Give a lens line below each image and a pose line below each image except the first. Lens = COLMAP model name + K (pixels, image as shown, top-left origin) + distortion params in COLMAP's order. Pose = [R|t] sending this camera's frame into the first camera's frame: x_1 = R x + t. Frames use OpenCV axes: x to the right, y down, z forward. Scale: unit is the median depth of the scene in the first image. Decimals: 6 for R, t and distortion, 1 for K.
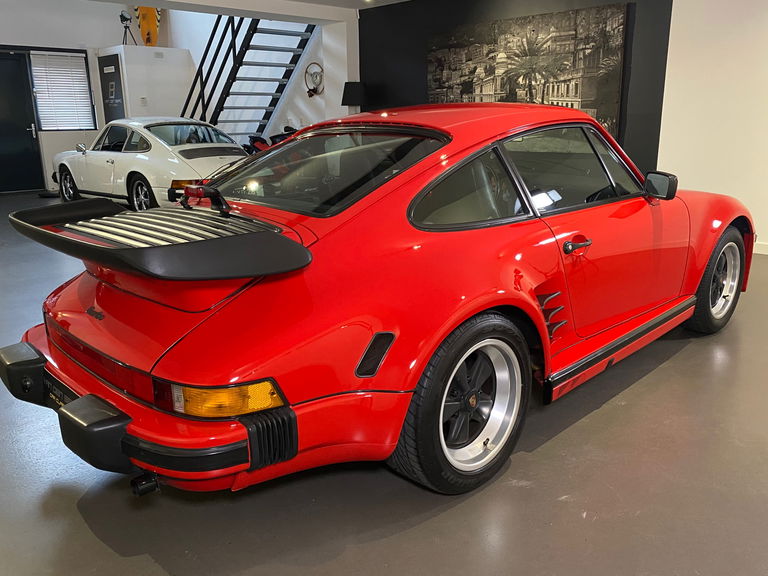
lens RADIAL K [[646.4, 0, 386.3], [0, 646.4, 289.2], [0, 0, 1]] dist [0.036943, -0.042432]
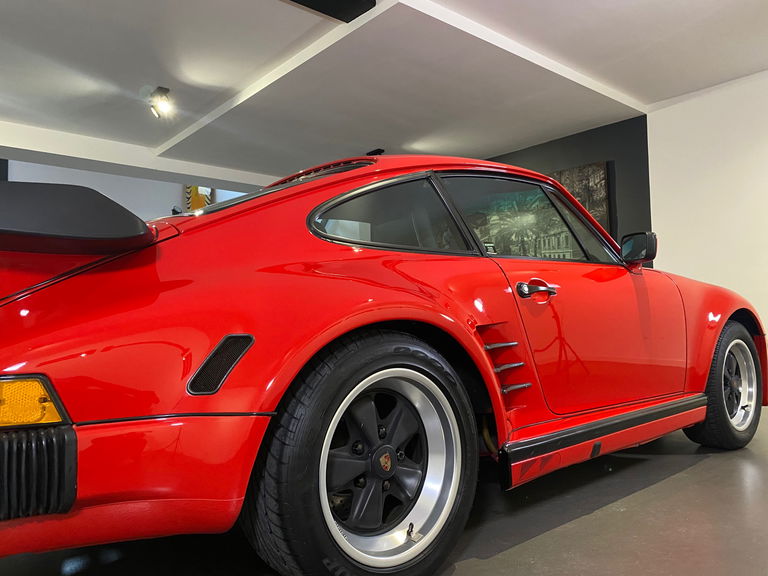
lens RADIAL K [[585.6, 0, 375.5], [0, 585.6, 293.9], [0, 0, 1]] dist [0.041080, -0.038395]
pose [[0.997543, -0.008394, -0.069549, 0.148032], [-0.012269, 0.956516, -0.291422, 0.161449], [0.068971, 0.291560, 0.954063, 0.288344]]
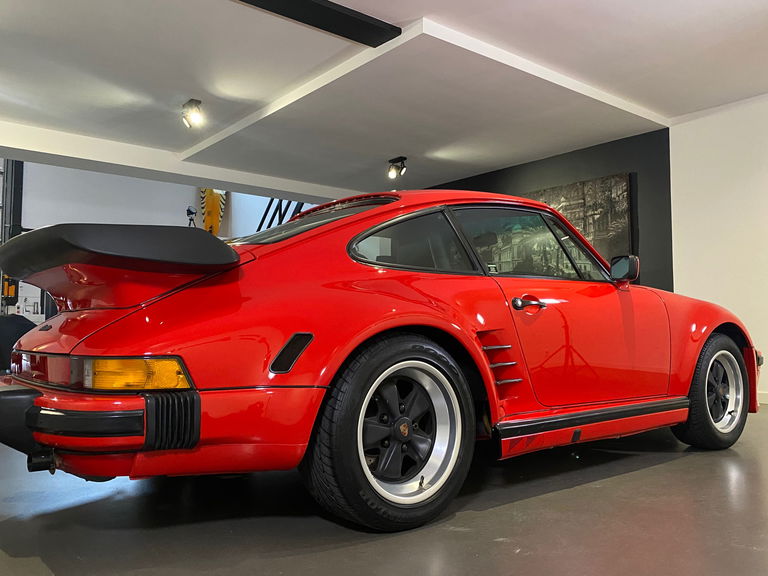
lens RADIAL K [[646.4, 0, 379.7], [0, 646.4, 285.8], [0, 0, 1]] dist [0.036943, -0.042432]
pose [[0.995672, 0.007419, -0.092638, 0.161964], [-0.036037, 0.949637, -0.311272, 0.236645], [0.085663, 0.313263, 0.945795, 0.015463]]
